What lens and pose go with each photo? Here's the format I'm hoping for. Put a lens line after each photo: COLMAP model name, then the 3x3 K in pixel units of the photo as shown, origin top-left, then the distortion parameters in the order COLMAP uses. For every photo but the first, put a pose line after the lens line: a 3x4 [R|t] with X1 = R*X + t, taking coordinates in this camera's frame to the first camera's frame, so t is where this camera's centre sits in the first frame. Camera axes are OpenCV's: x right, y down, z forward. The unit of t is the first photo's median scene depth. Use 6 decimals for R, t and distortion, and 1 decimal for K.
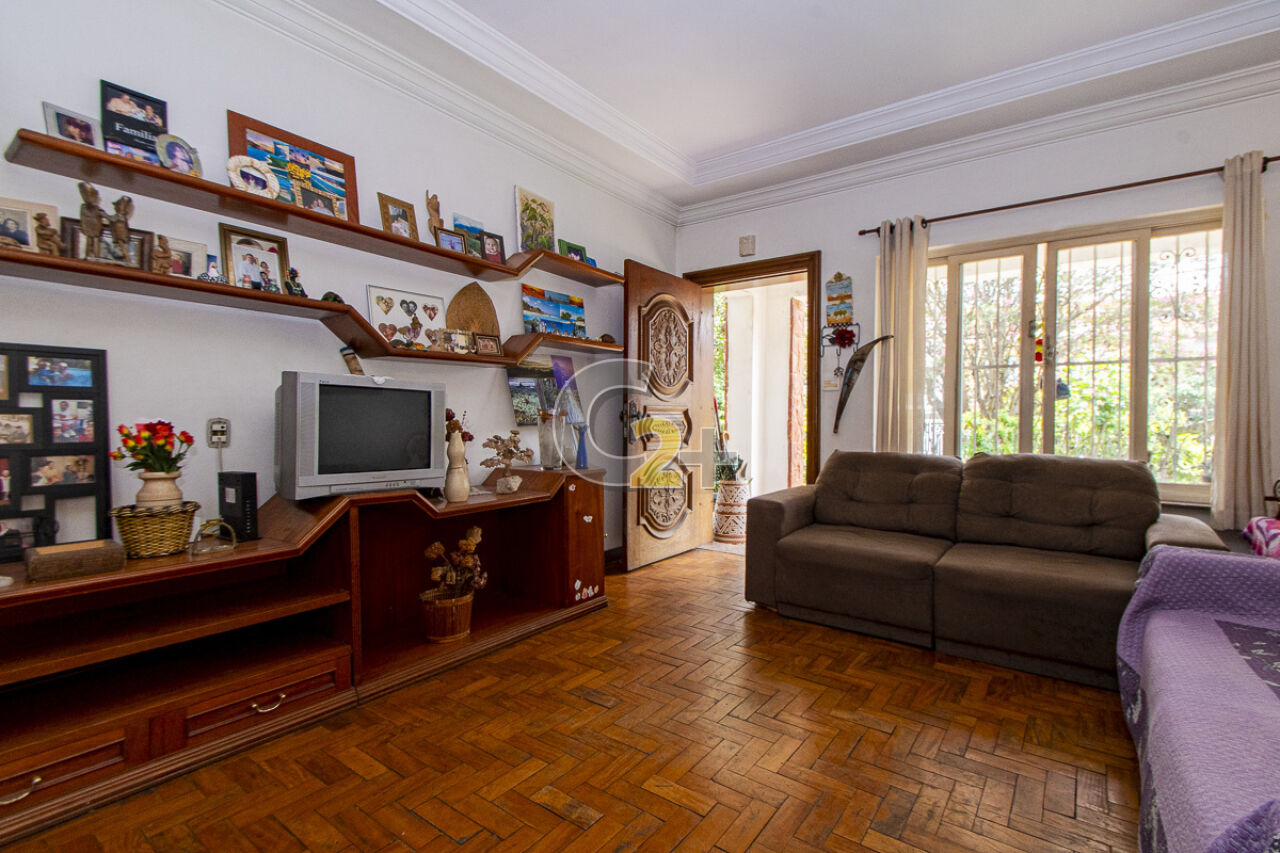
lens RADIAL K [[585.6, 0, 639.7], [0, 585.6, 414.9], [0, 0, 1]] dist [-0.000360, 0.000028]
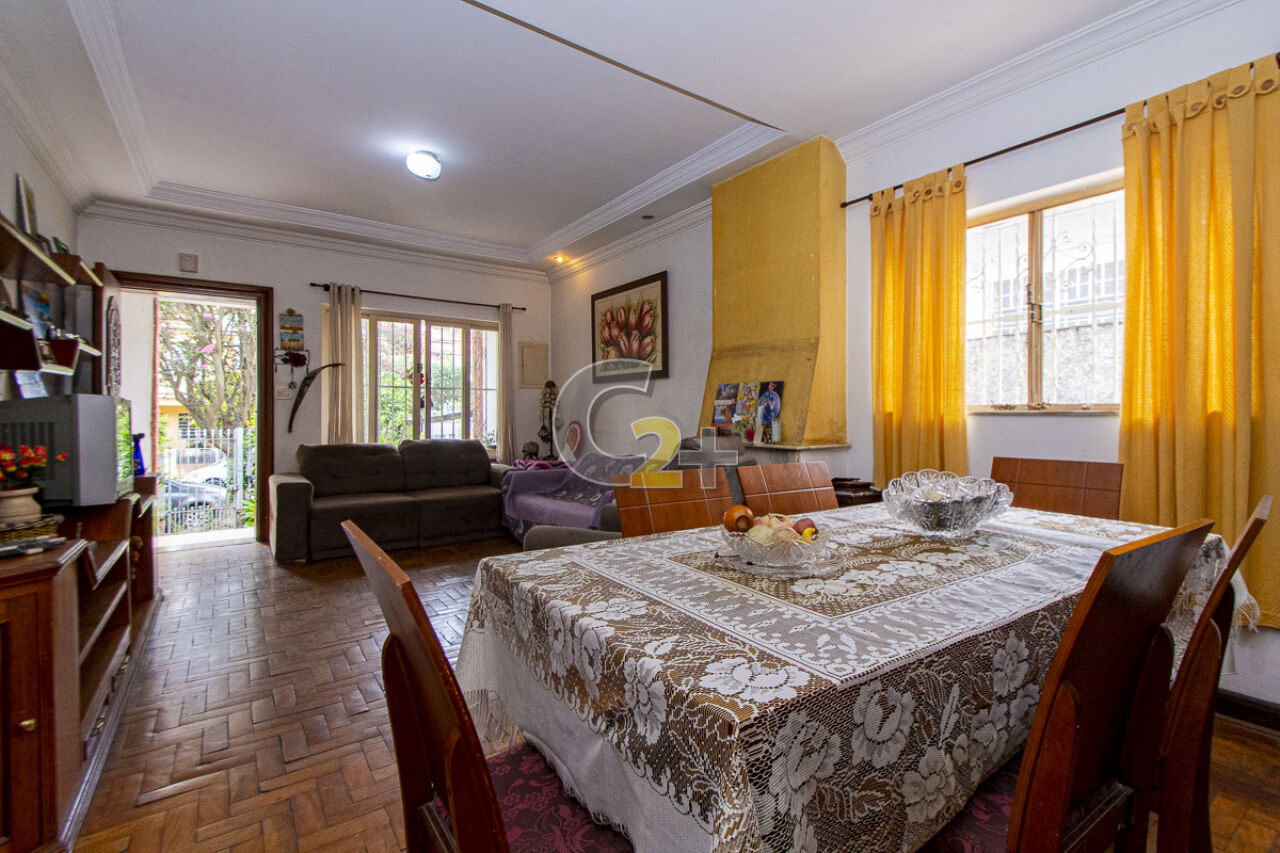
lens RADIAL K [[585.6, 0, 640.1], [0, 585.6, 420.7], [0, 0, 1]] dist [-0.000360, 0.000028]
pose [[0.316350, -0.017626, 0.948479, -0.661633], [0.006706, 0.999844, 0.016344, -0.010115], [-0.948619, 0.001190, 0.316419, -0.151429]]
